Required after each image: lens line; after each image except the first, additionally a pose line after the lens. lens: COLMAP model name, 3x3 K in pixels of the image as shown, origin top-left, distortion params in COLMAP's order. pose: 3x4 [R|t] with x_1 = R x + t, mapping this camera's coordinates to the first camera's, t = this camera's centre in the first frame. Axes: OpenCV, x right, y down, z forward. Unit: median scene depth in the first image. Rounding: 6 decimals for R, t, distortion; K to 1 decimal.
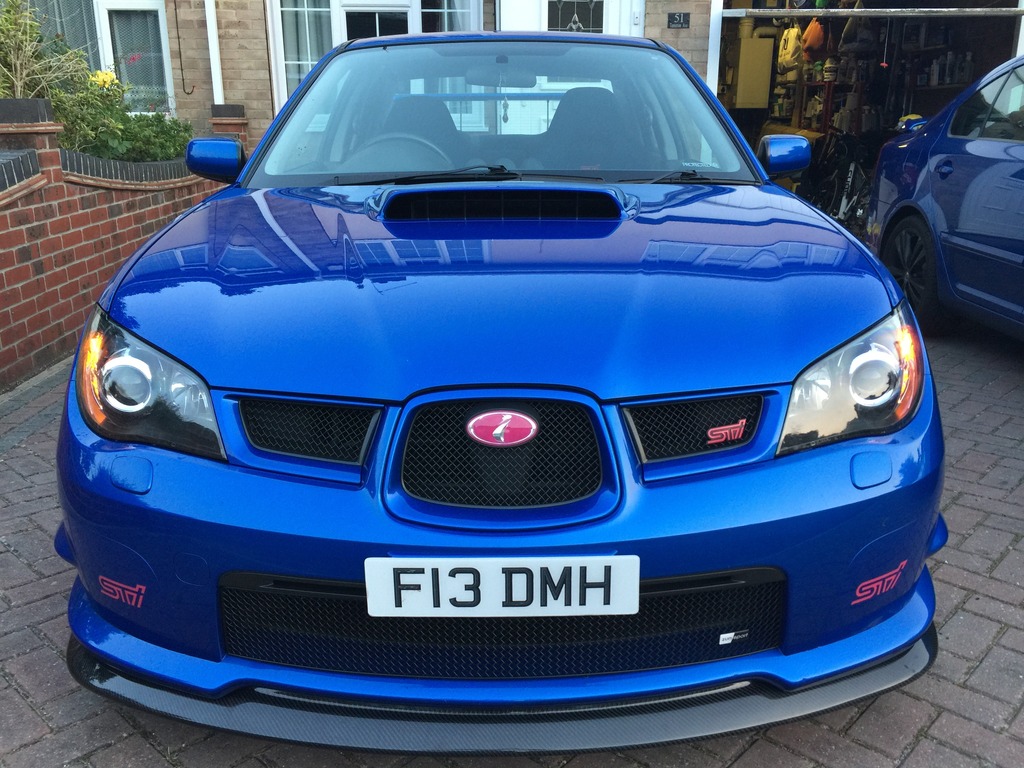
lens RADIAL K [[898.9, 0, 512.0], [0, 898.9, 384.0], [0, 0, 1]] dist [0.062423, -0.081574]
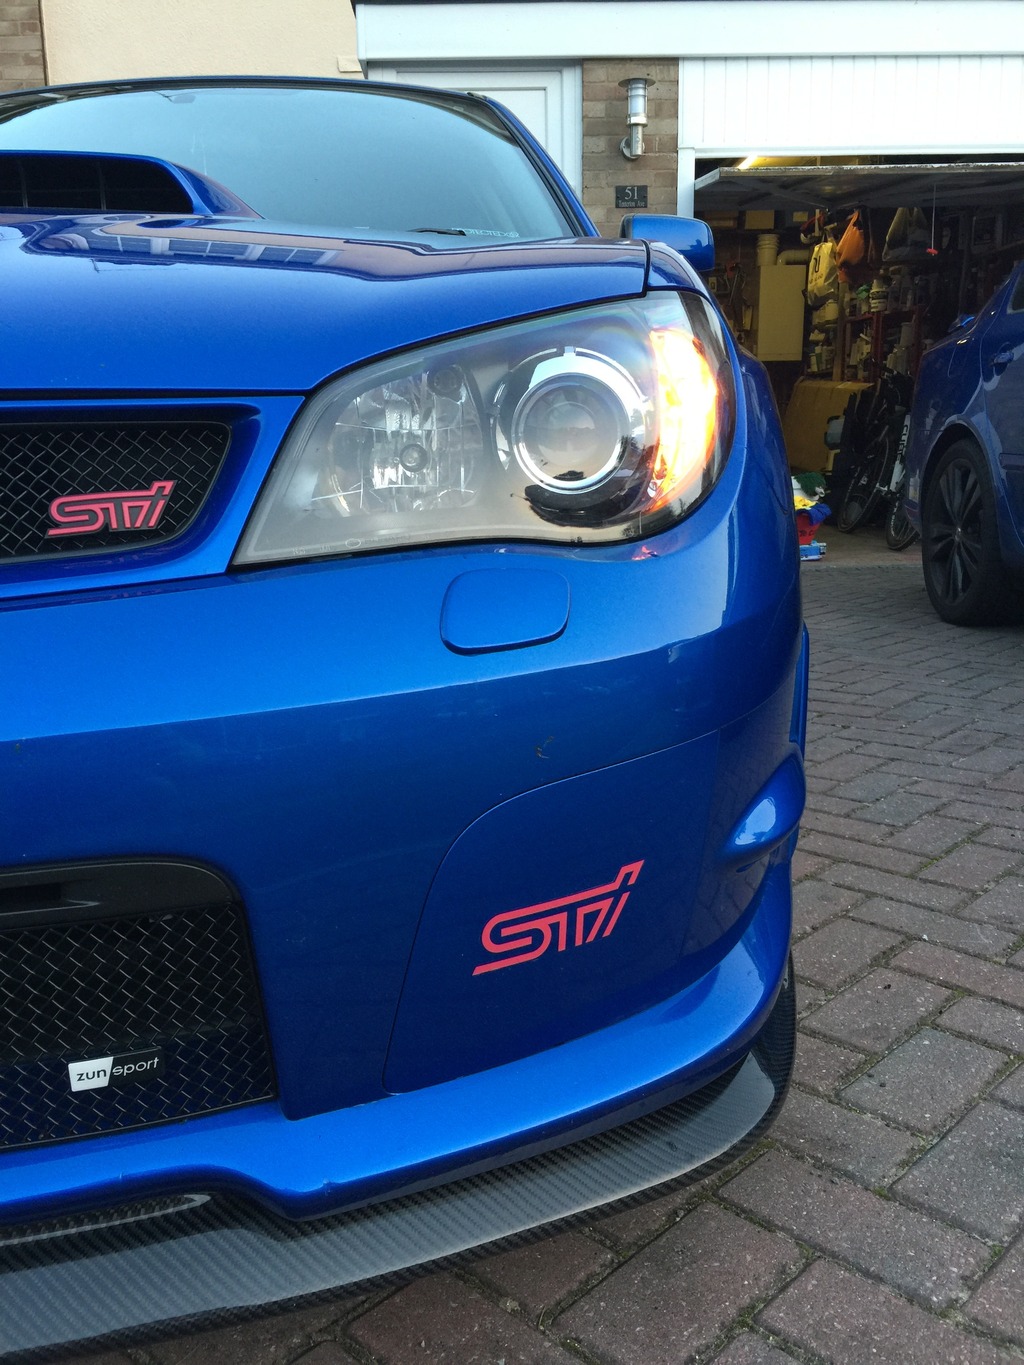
lens RADIAL K [[1198.2, 0, 512.0], [0, 1198.2, 682.5], [0, 0, 1]] dist [0.062423, -0.081574]
pose [[0.999860, -0.015885, -0.005202, 0.221782], [0.015419, 0.996687, -0.079860, 0.091464], [0.006454, 0.079768, 0.996793, 0.278489]]
